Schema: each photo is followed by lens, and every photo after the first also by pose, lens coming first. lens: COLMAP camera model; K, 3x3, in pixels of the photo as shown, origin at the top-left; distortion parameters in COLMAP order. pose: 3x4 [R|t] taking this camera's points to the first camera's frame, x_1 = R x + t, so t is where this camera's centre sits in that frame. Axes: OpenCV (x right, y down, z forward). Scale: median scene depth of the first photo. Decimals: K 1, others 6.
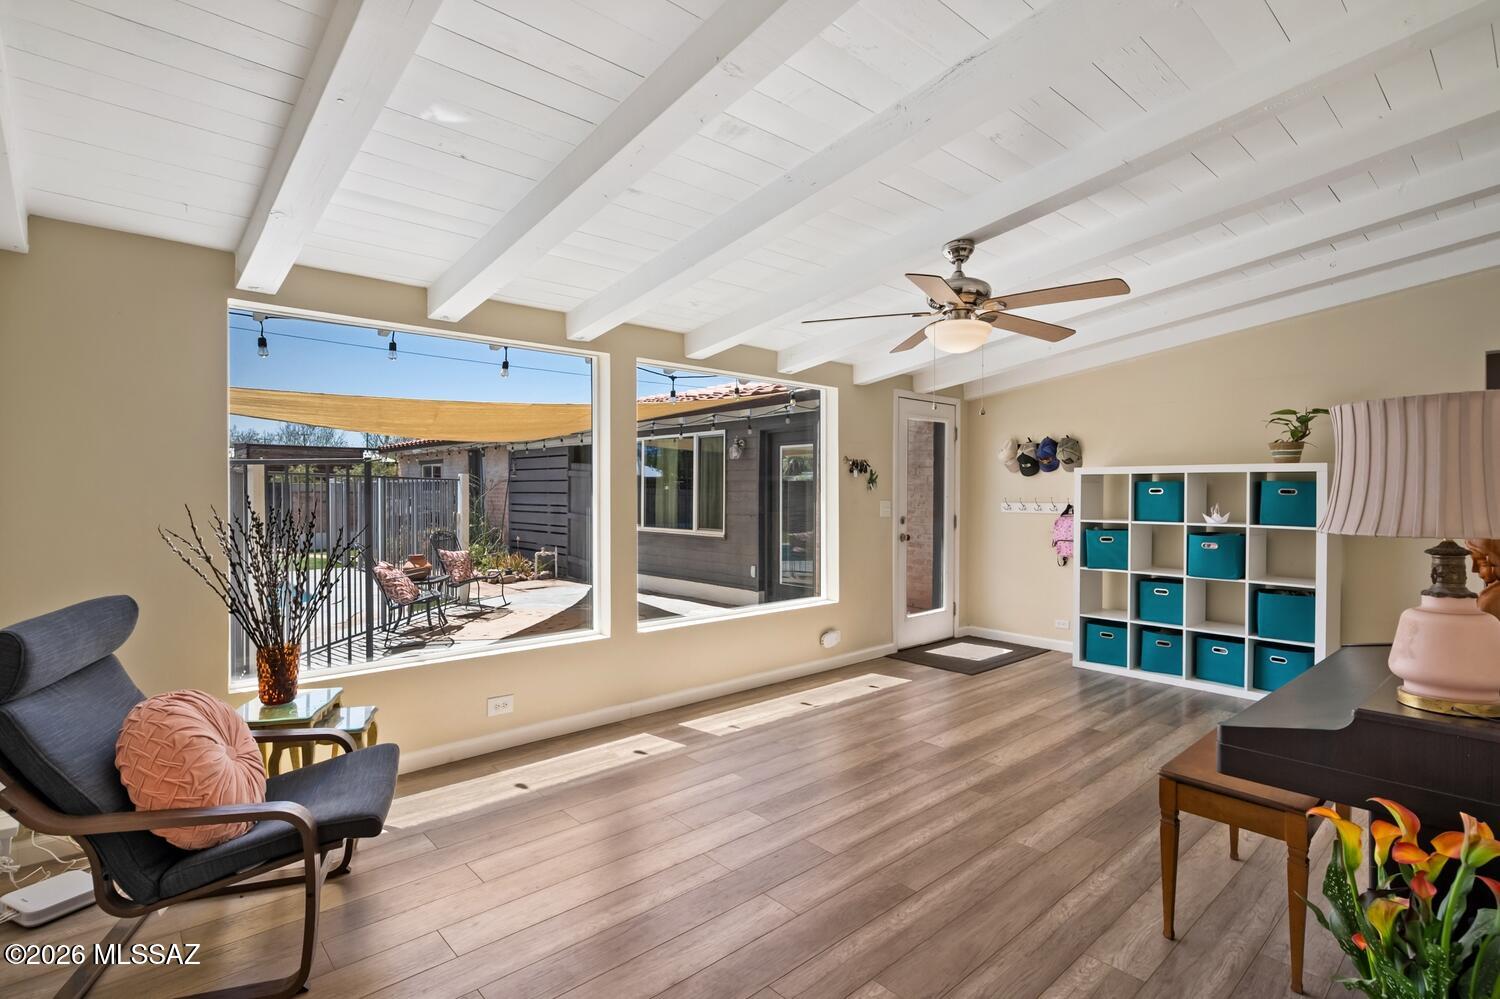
lens RADIAL K [[724.7, 0, 751.2], [0, 724.7, 494.8], [0, 0, 1]] dist [-0.000096, 0.001066]
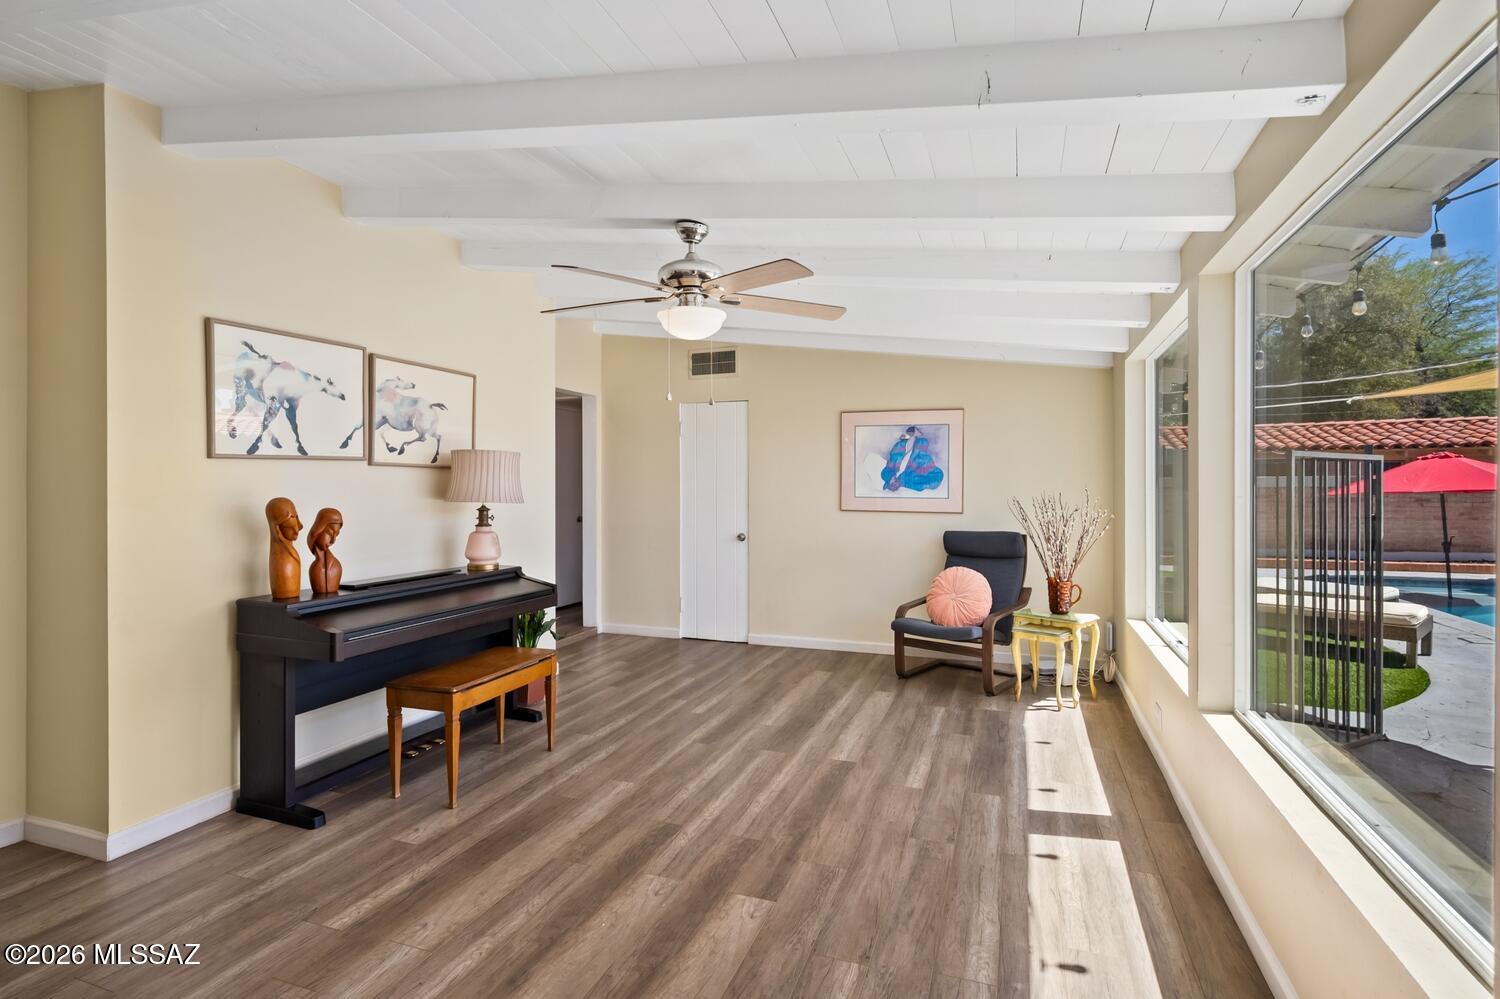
lens RADIAL K [[724.7, 0, 752.9], [0, 724.7, 492.7], [0, 0, 1]] dist [-0.000096, 0.001066]
pose [[-0.883293, 0.003669, -0.468806, 0.632892], [-0.002266, 0.999924, 0.012096, -0.008730], [0.468815, 0.011746, -0.883218, 1.802743]]
